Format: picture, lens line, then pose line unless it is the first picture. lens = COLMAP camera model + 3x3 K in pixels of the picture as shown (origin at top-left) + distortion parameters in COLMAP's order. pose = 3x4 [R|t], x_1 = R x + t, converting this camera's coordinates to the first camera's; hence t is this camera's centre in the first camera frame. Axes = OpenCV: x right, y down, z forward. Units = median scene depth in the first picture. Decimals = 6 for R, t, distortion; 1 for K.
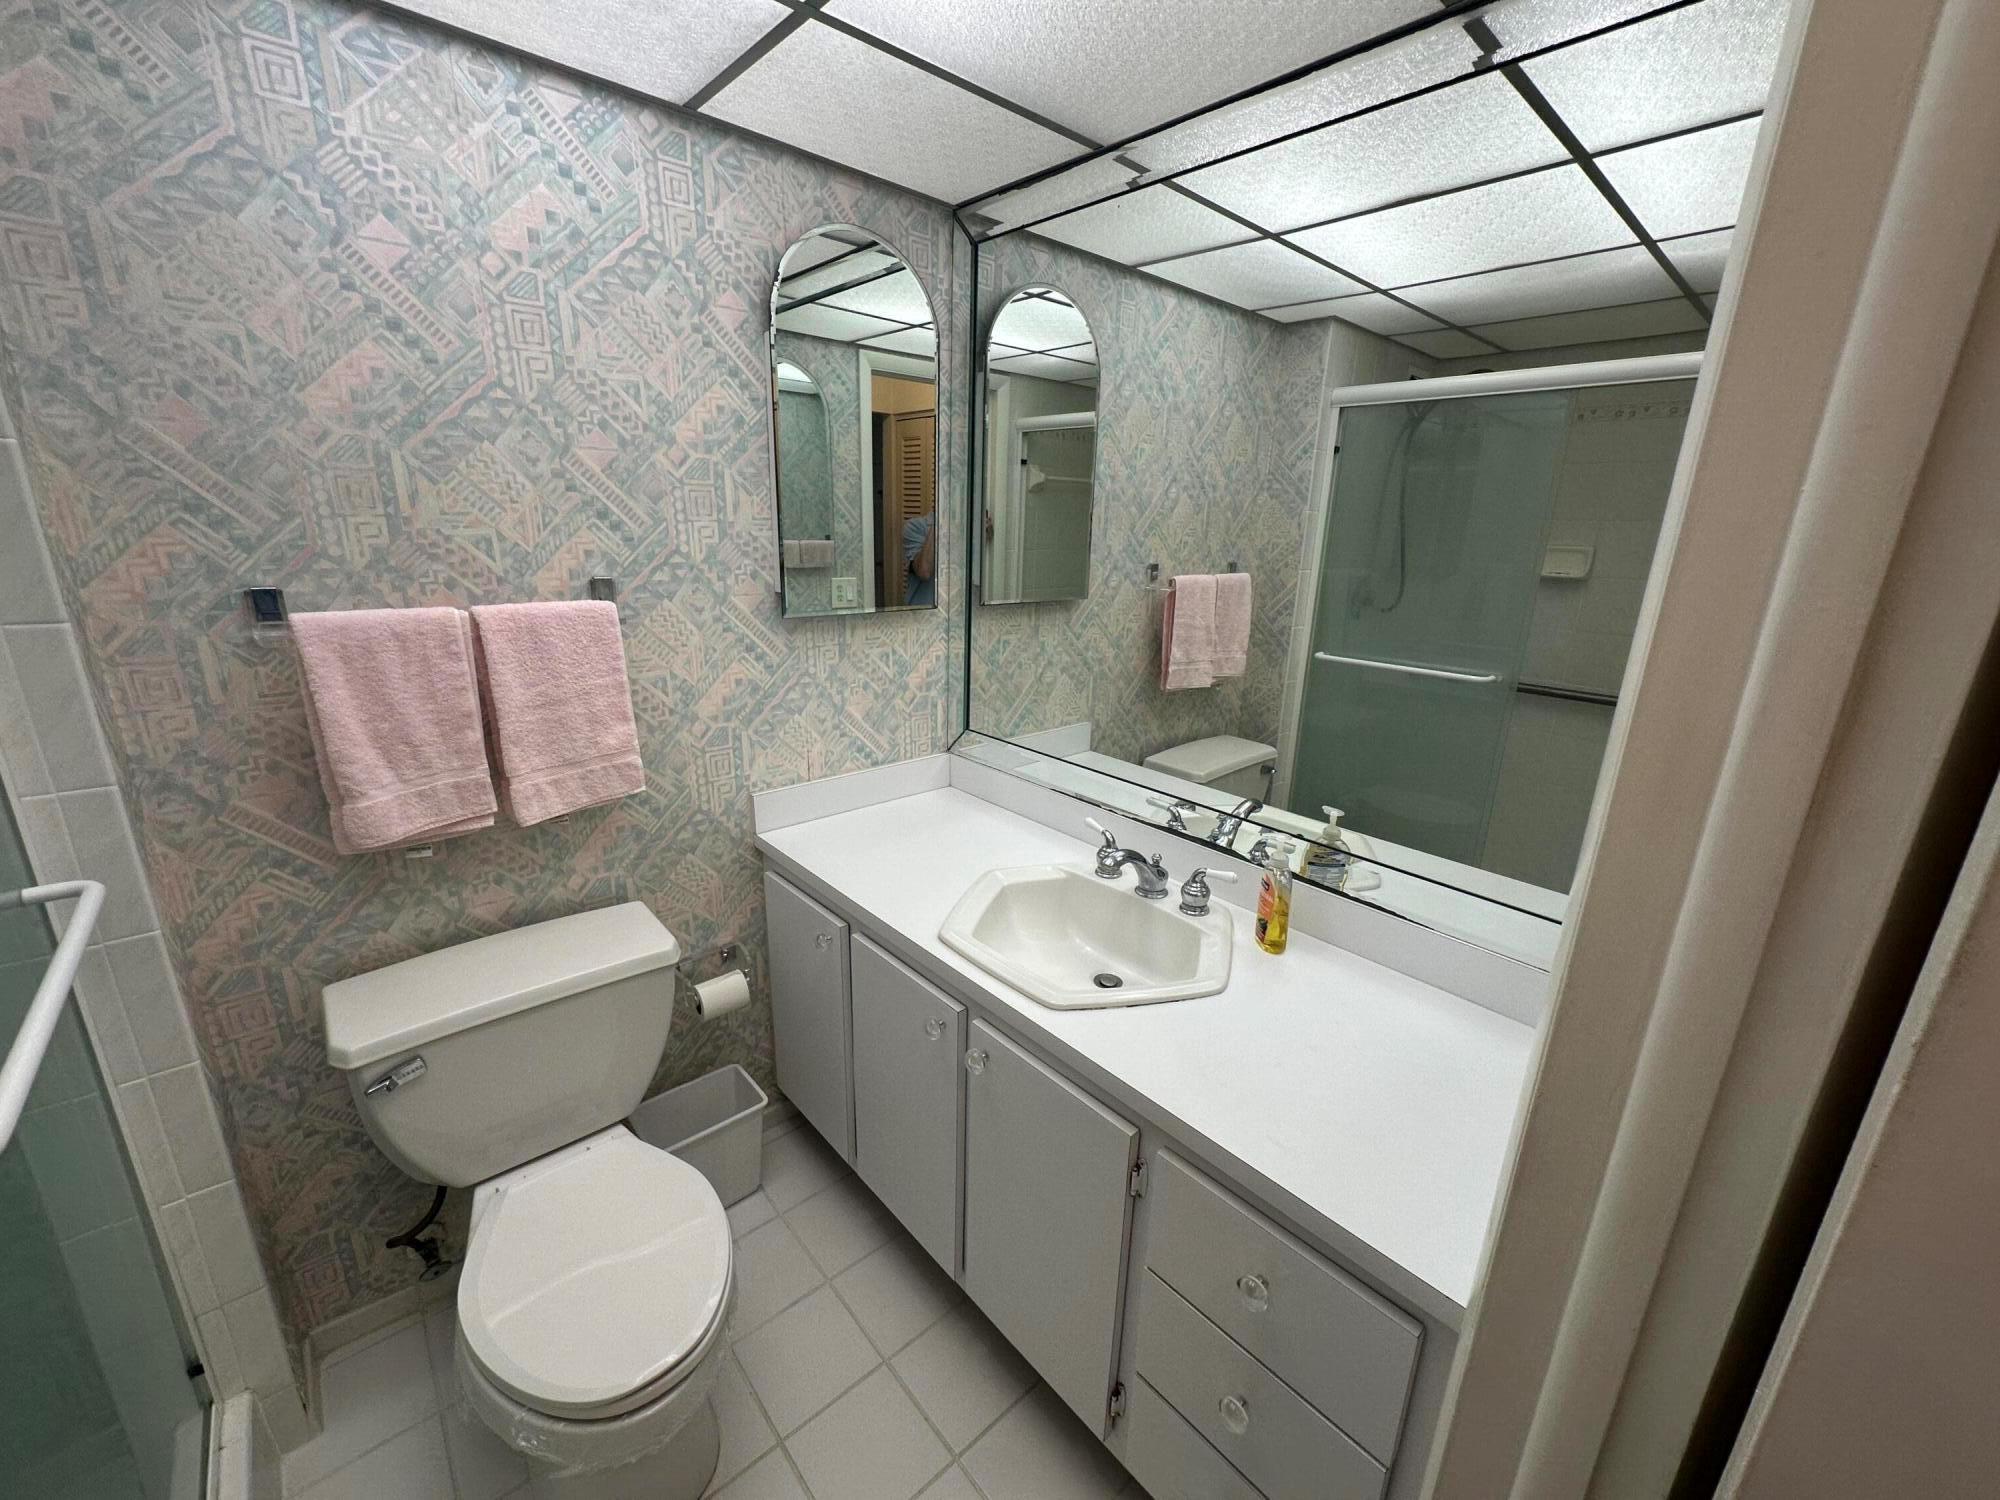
lens RADIAL K [[801.4, 0, 1000.5], [0, 801.4, 749.9], [0, 0, 1]] dist [-0.003174, 0.000757]
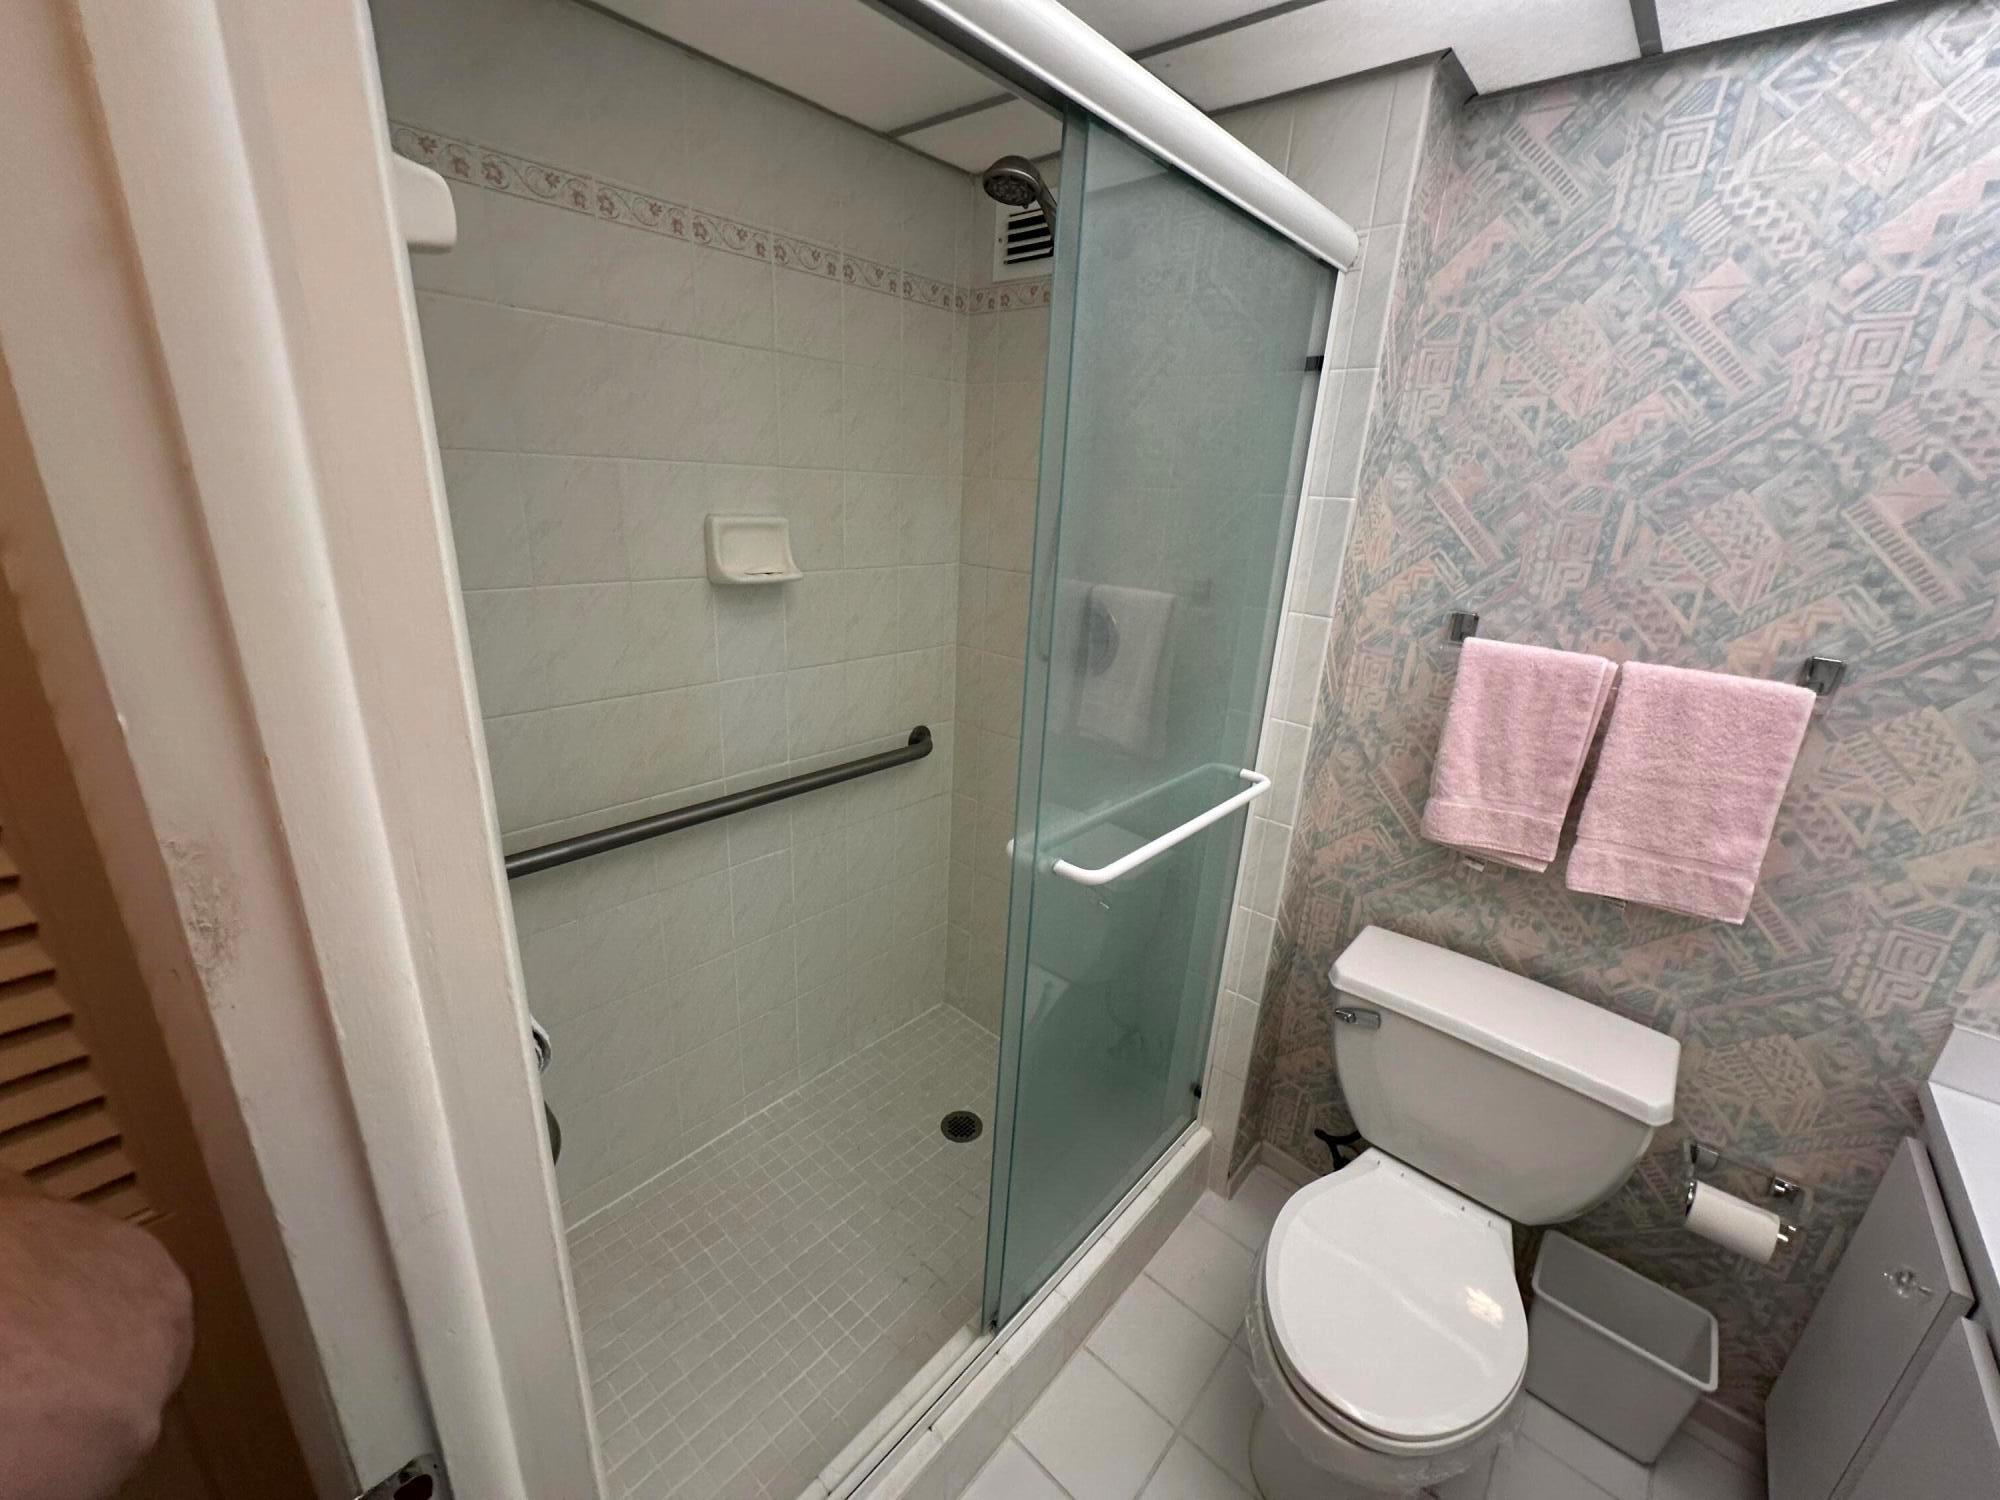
lens RADIAL K [[801.4, 0, 1000.2], [0, 801.4, 750.4], [0, 0, 1]] dist [-0.003174, 0.000757]
pose [[0.120483, 0.298958, -0.946630, 0.183639], [-0.324070, 0.913180, 0.247147, -0.073164], [0.938330, 0.276997, 0.206906, 0.123662]]
